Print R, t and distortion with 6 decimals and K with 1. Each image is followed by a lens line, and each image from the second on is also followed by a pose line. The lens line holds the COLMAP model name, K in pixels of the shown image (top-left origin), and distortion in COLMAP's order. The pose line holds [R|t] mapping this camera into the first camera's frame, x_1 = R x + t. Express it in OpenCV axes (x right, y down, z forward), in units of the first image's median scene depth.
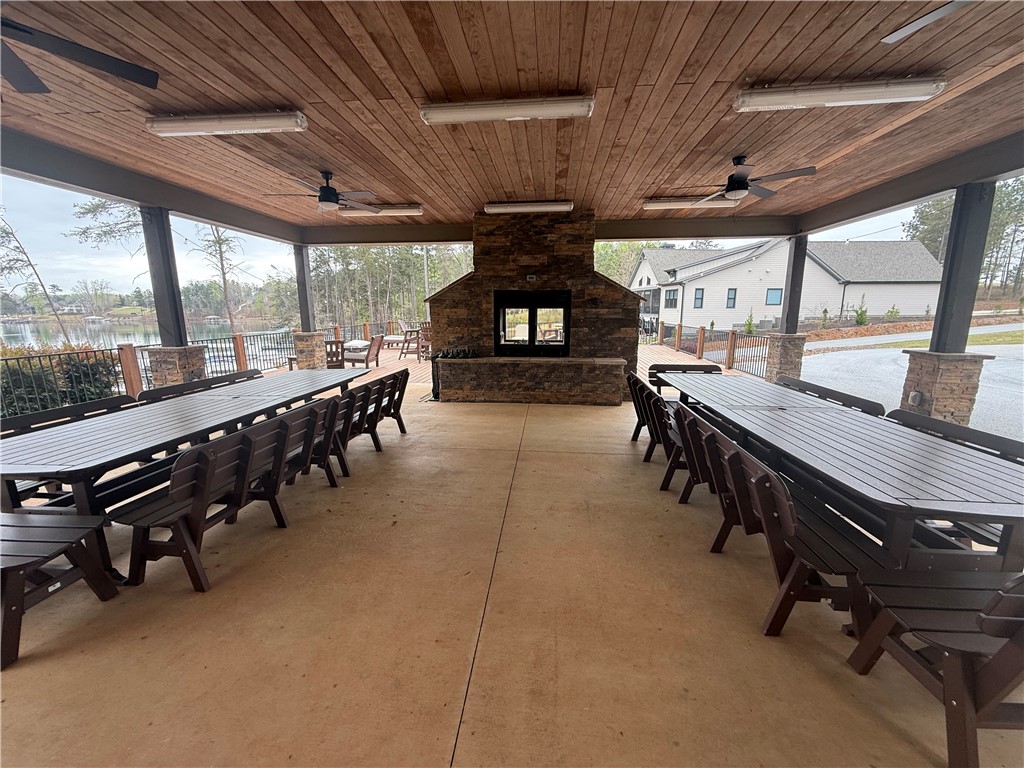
lens RADIAL K [[409.2, 0, 515.0], [0, 409.2, 386.5], [0, 0, 1]] dist [0.000934, 0.000353]
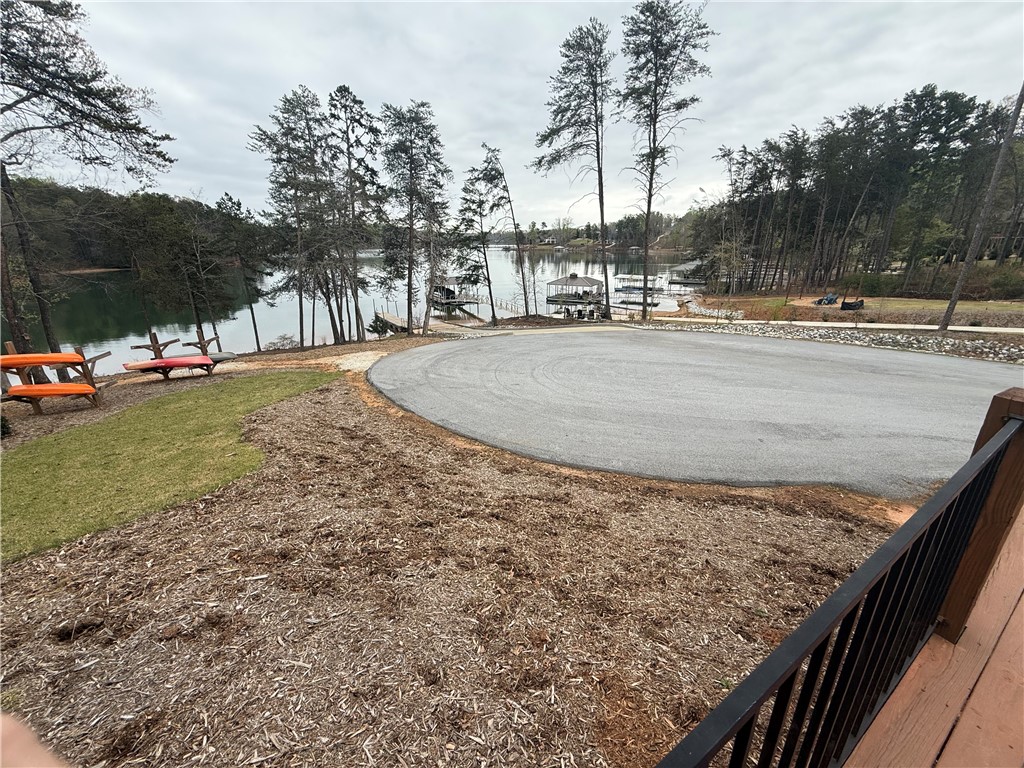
lens RADIAL K [[409.2, 0, 511.0], [0, 409.2, 385.3], [0, 0, 1]] dist [0.000934, 0.000353]
pose [[0.613442, 0.261070, -0.745340, -0.924886], [-0.143371, 0.964911, 0.219980, -0.257341], [0.776617, -0.028085, 0.629347, 1.392964]]
